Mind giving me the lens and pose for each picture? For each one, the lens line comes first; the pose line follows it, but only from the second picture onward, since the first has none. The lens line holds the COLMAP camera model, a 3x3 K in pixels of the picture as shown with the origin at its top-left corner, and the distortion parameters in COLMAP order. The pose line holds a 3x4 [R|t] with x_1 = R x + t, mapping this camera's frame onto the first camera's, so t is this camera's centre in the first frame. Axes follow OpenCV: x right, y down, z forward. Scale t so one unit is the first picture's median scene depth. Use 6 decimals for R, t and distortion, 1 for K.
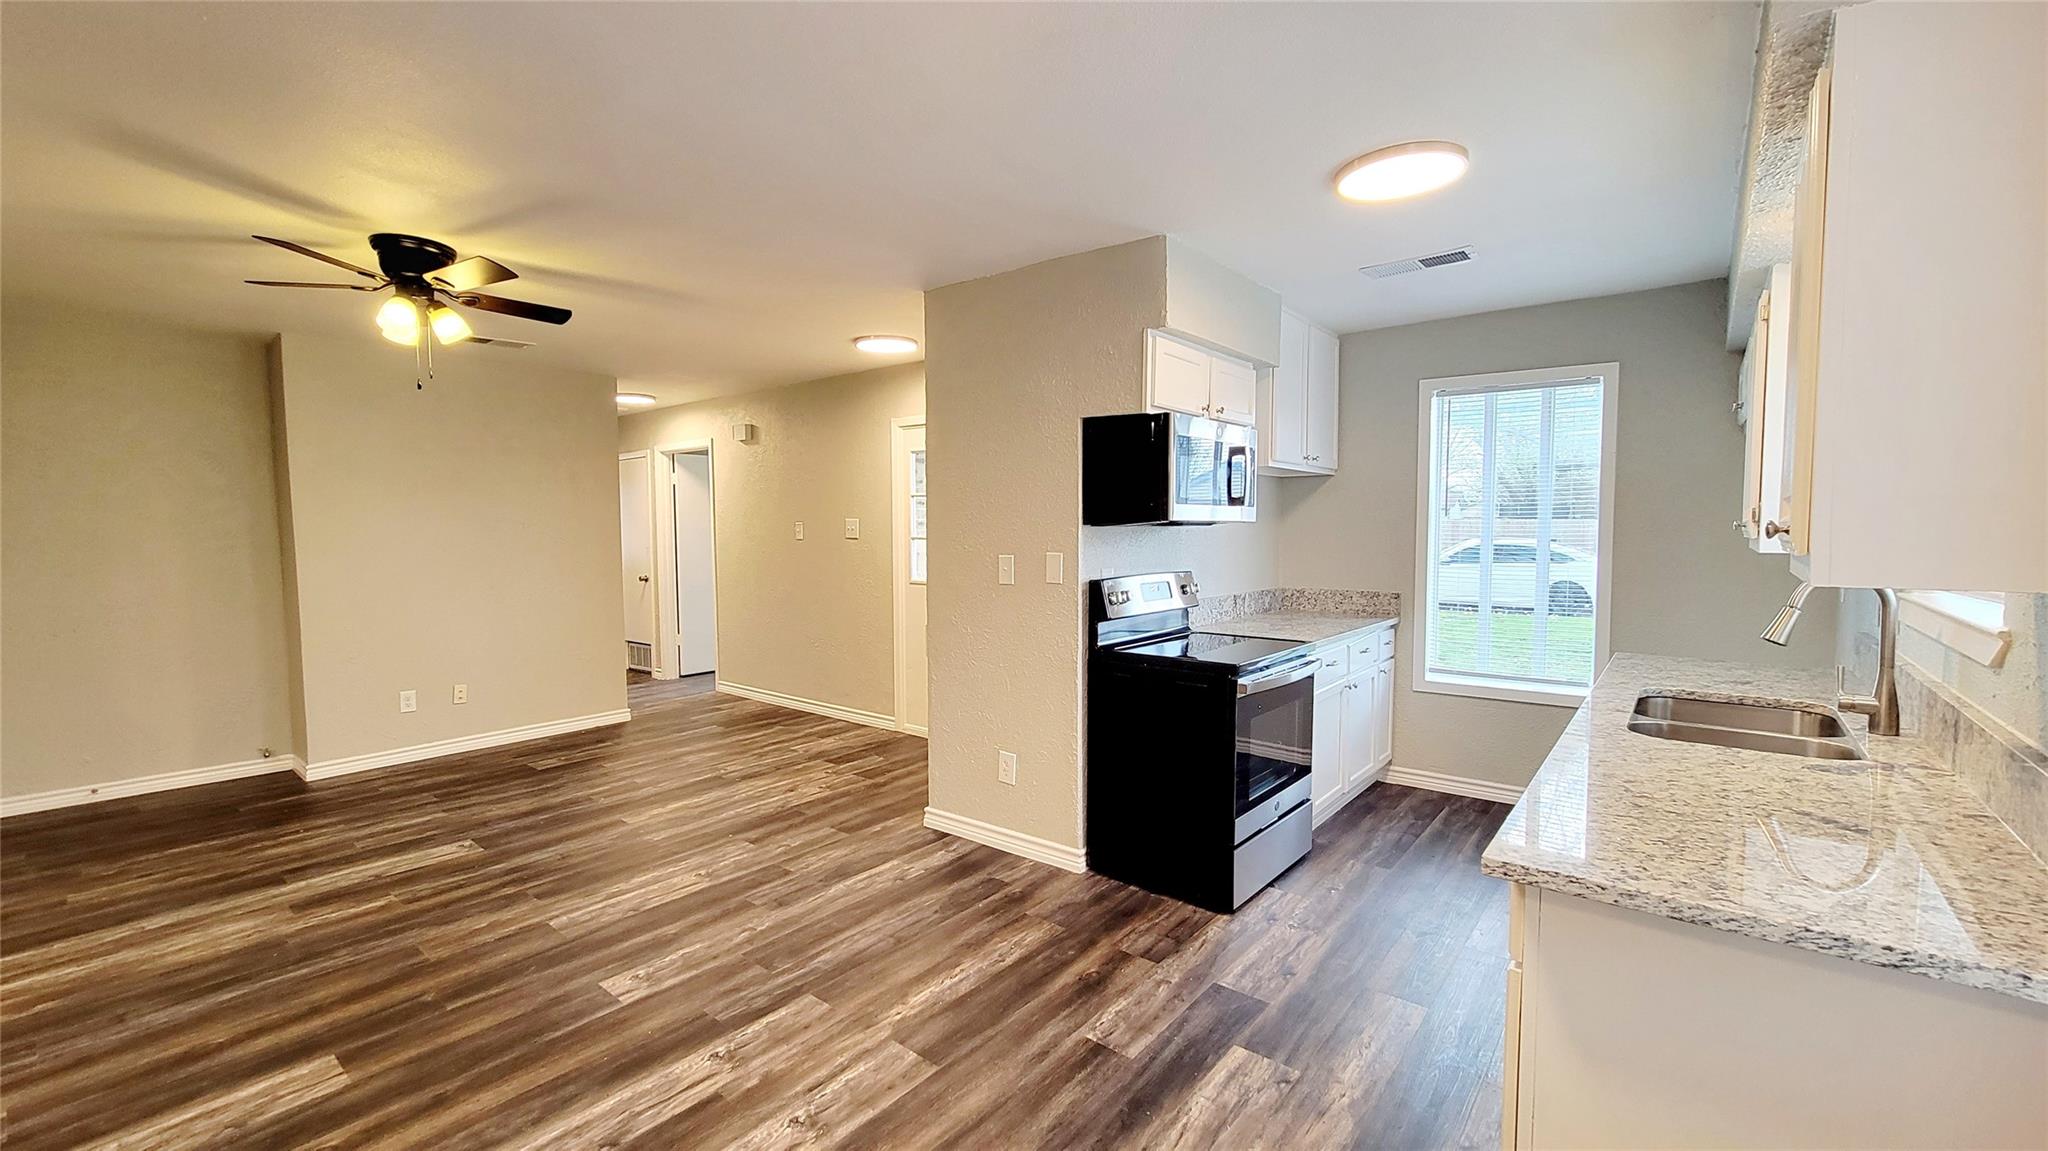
lens RADIAL K [[828.0, 0, 1011.5], [0, 828.0, 571.1], [0, 0, 1]] dist [-0.000265, -0.000982]
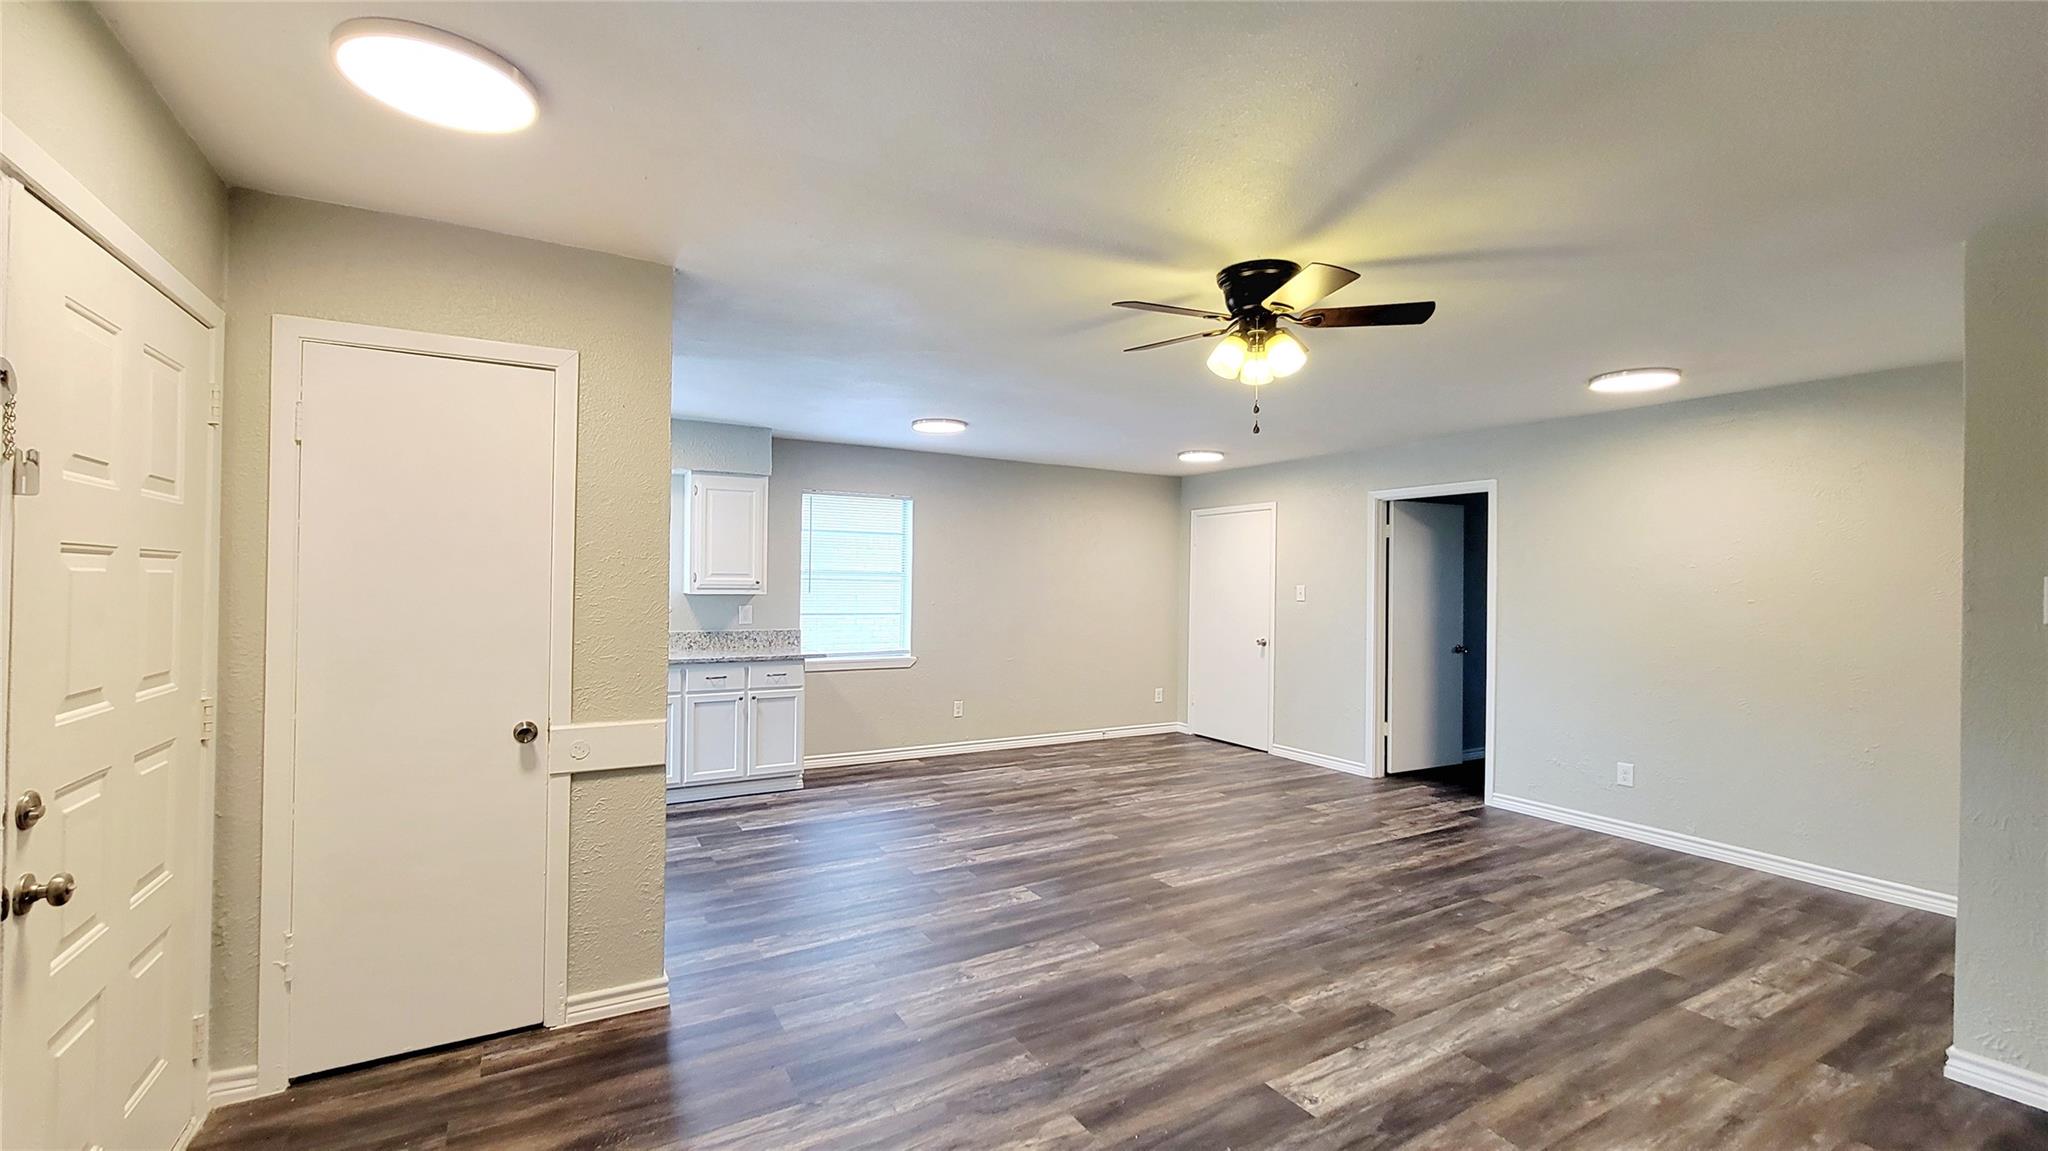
lens RADIAL K [[828.0, 0, 1020.2], [0, 828.0, 576.1], [0, 0, 1]] dist [-0.000265, -0.000982]
pose [[-0.939884, -0.007478, 0.341411, -0.950176], [0.008335, 0.998960, 0.044827, -0.133986], [-0.341391, 0.044978, -0.938845, 2.340207]]
